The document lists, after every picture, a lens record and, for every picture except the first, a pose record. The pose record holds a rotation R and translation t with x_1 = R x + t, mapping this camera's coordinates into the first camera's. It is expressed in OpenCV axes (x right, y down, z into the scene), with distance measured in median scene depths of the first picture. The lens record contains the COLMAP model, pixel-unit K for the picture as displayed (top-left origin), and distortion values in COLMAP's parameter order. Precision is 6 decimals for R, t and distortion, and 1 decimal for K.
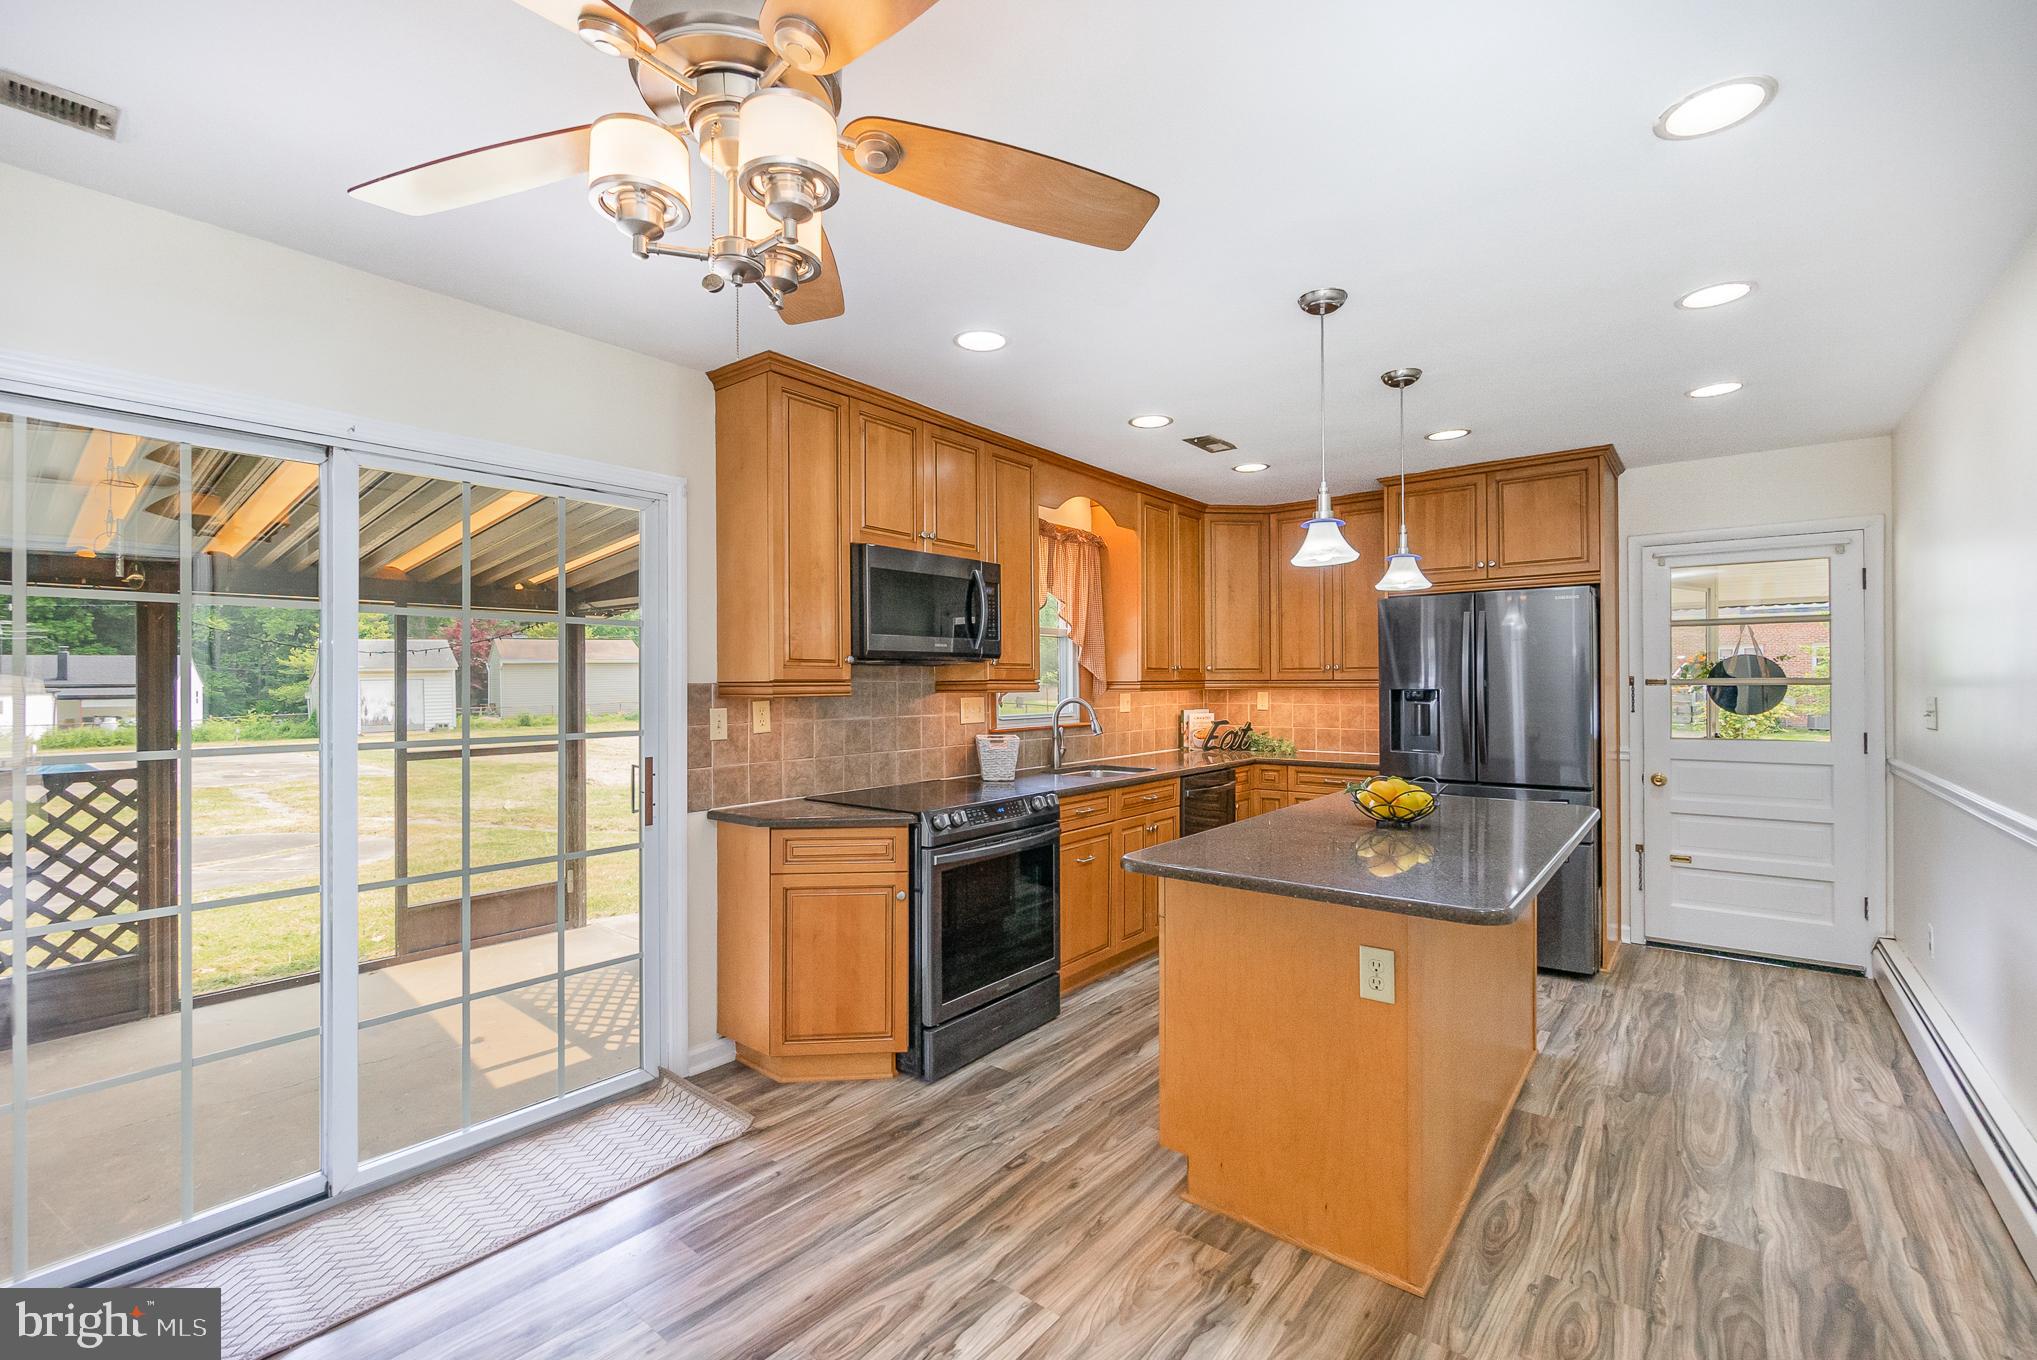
lens RADIAL K [[863.4, 0, 975.6], [0, 863.4, 692.0], [0, 0, 1]] dist [-0.001478, -0.000399]
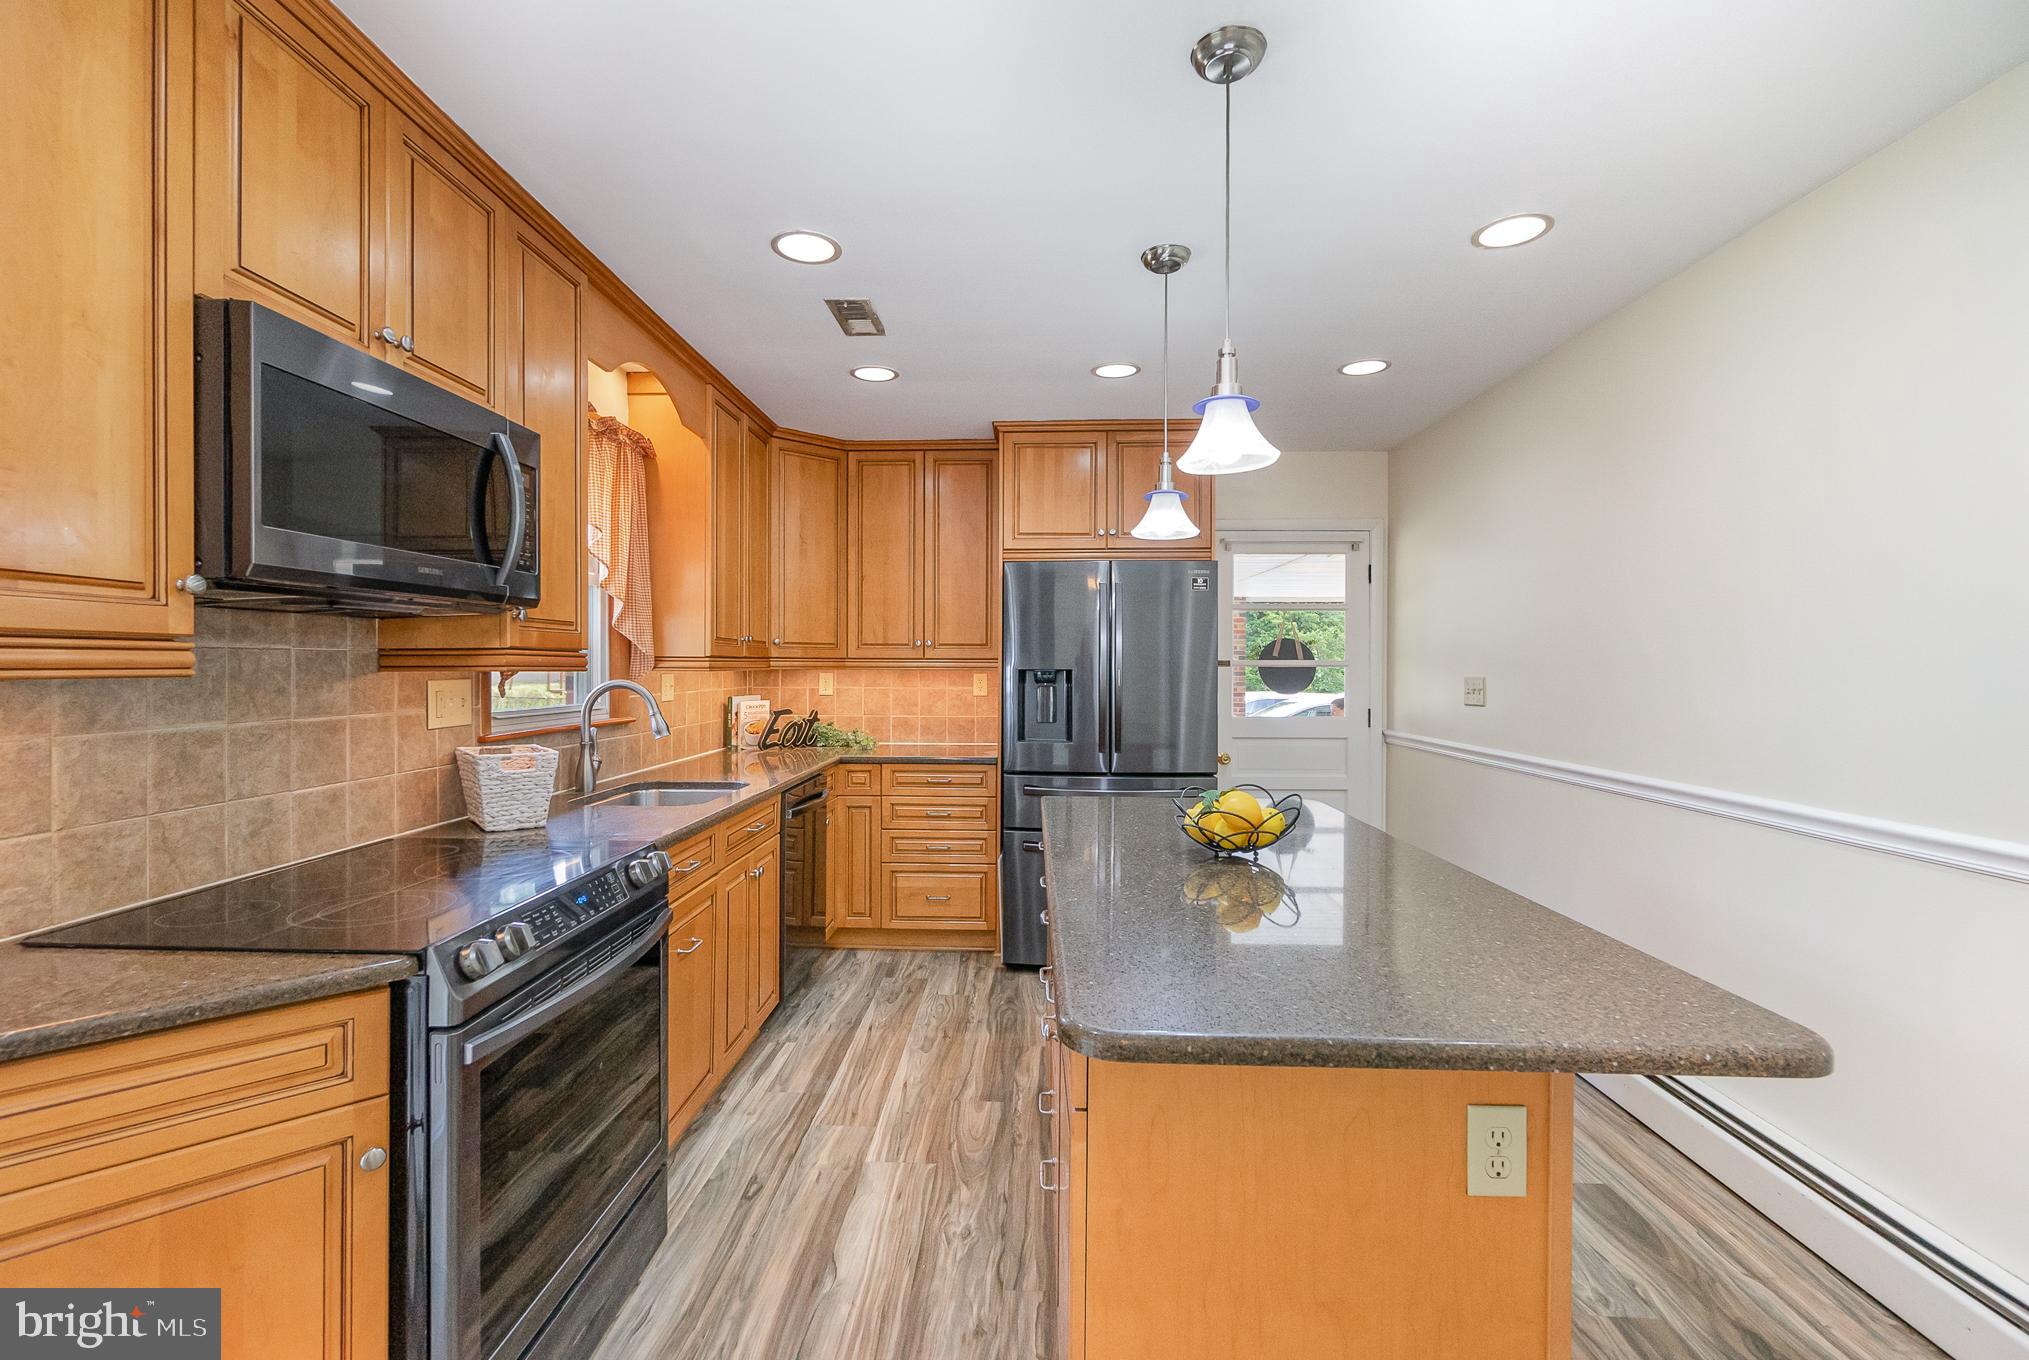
lens RADIAL K [[900.5, 0, 1004.8], [0, 900.5, 672.4], [0, 0, 1]] dist [-0.004469, -0.000812]
pose [[0.788760, 0.002736, 0.614695, -0.081162], [-0.001278, 0.999995, -0.002810, 0.002764], [-0.614700, 0.001431, 0.788760, 0.345592]]
